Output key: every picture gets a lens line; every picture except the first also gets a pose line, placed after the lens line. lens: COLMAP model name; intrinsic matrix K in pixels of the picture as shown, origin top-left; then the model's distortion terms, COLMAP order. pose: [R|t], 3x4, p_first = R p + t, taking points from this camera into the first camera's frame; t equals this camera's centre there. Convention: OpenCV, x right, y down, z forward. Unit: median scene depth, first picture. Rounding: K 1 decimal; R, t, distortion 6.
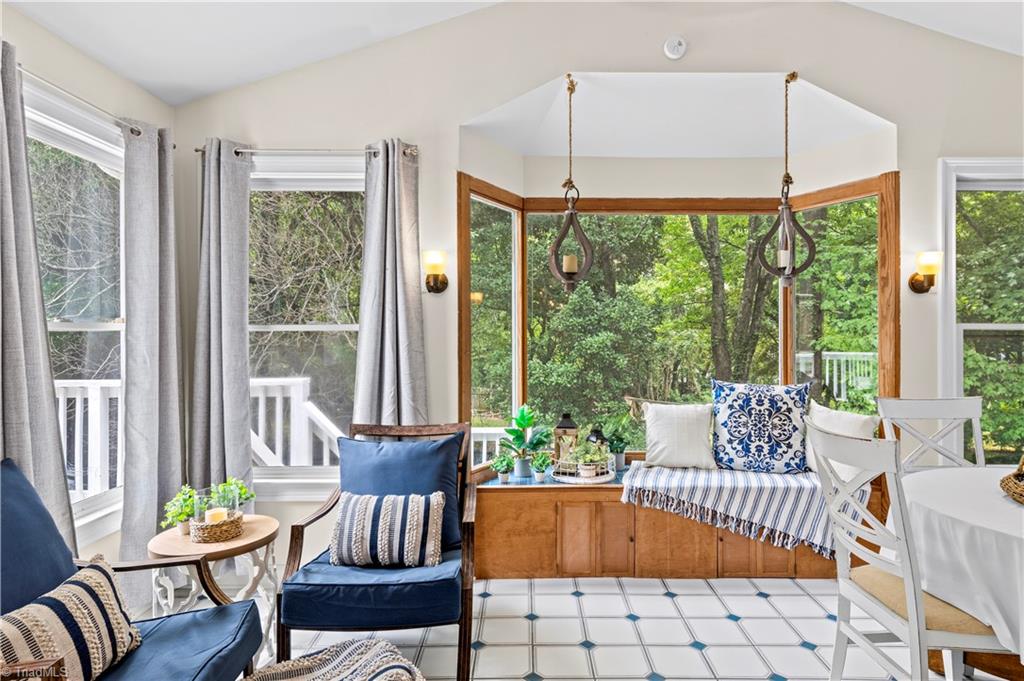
lens RADIAL K [[576.2, 0, 530.3], [0, 576.2, 329.6], [0, 0, 1]] dist [-0.000468, 0.000080]
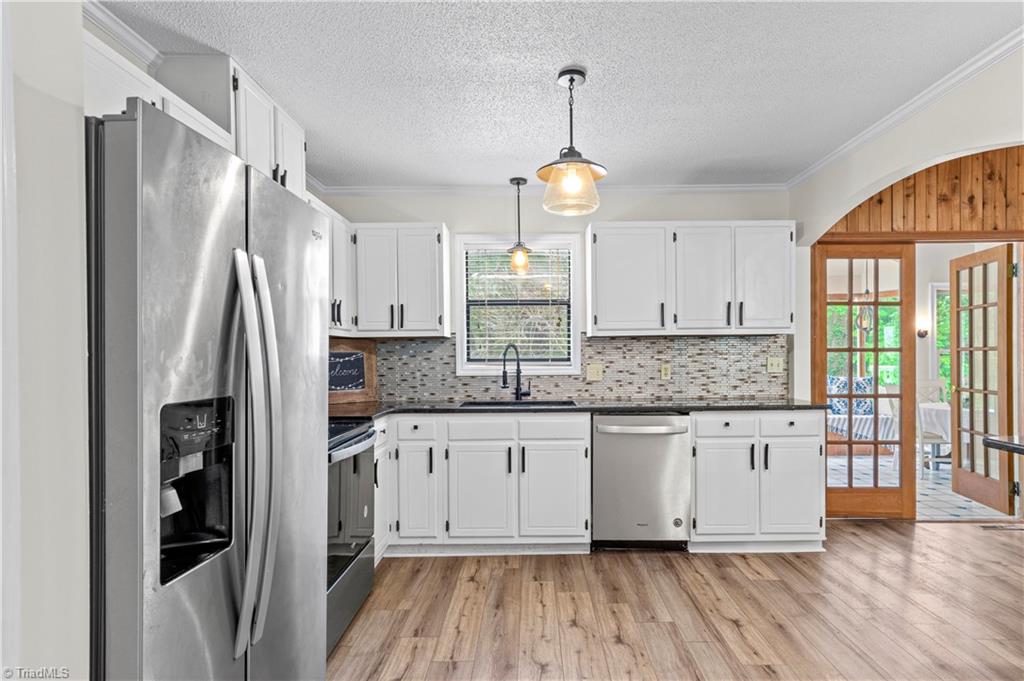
lens RADIAL K [[571.9, 0, 532.6], [0, 571.9, 360.3], [0, 0, 1]] dist [0.003823, 0.000700]
pose [[0.999928, -0.011108, -0.004533, -0.978489], [0.011158, 0.999875, 0.011172, -0.010376], [0.004408, -0.011222, 0.999927, -1.458548]]
